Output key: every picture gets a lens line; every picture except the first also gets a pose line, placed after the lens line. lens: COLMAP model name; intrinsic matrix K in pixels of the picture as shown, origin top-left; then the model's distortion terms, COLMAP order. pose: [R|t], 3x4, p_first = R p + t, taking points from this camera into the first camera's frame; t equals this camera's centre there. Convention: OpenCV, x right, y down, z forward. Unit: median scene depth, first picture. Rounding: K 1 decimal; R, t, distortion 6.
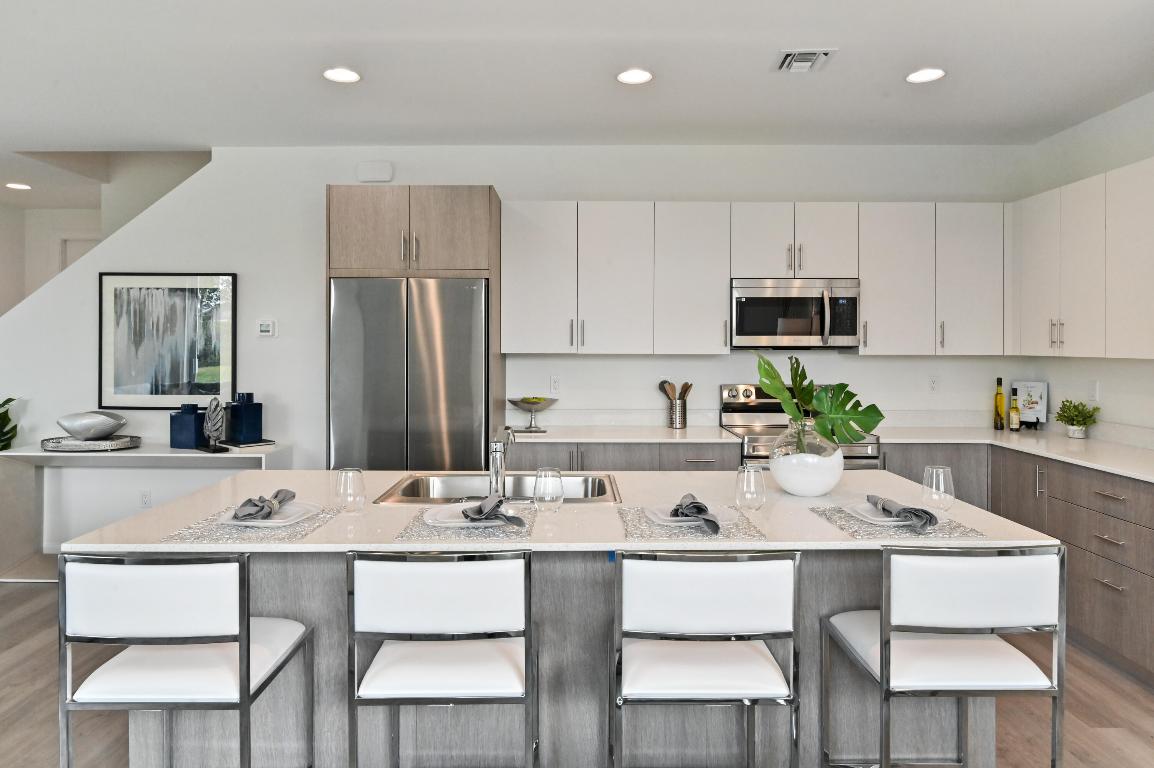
lens RADIAL K [[773.1, 0, 545.6], [0, 773.1, 354.1], [0, 0, 1]] dist [0.007685, 0.003624]
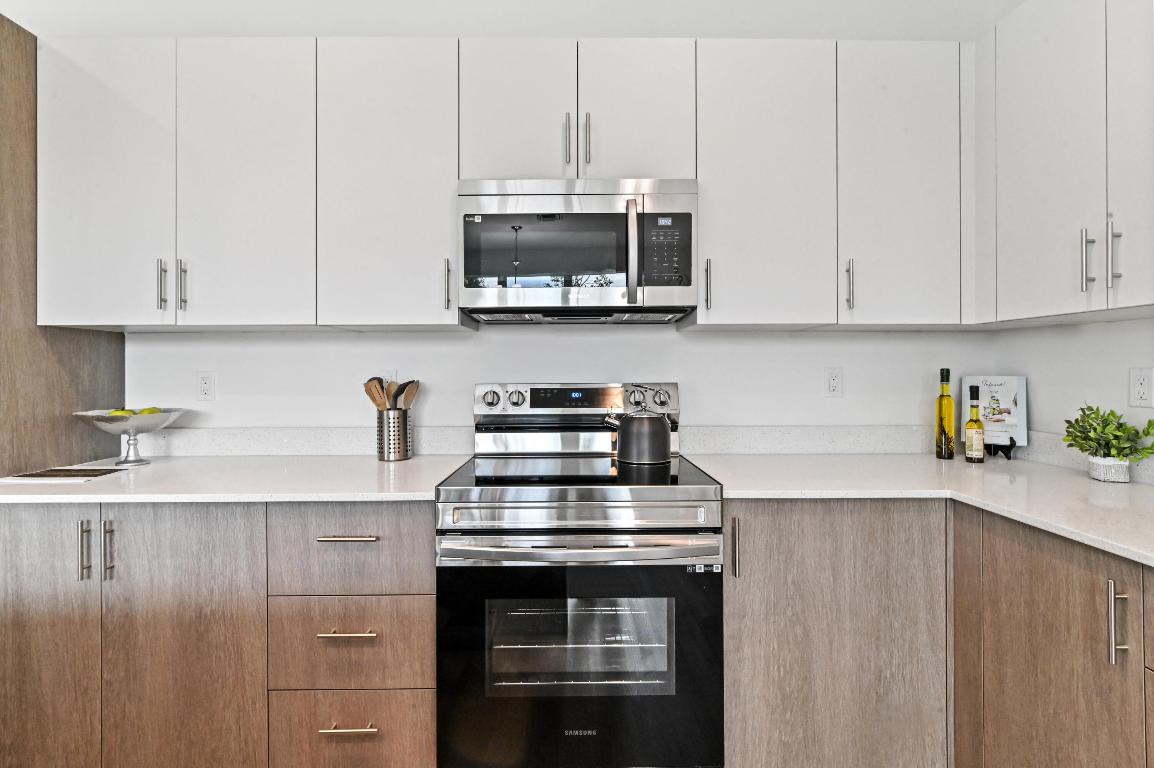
lens RADIAL K [[538.5, 0, 581.3], [0, 538.5, 377.5], [0, 0, 1]] dist [-0.001553, -0.001128]
pose [[0.999380, -0.004005, 0.034989, 0.310446], [0.004044, 0.999991, -0.001029, 0.037541], [-0.034985, 0.001169, 0.999387, 0.629171]]
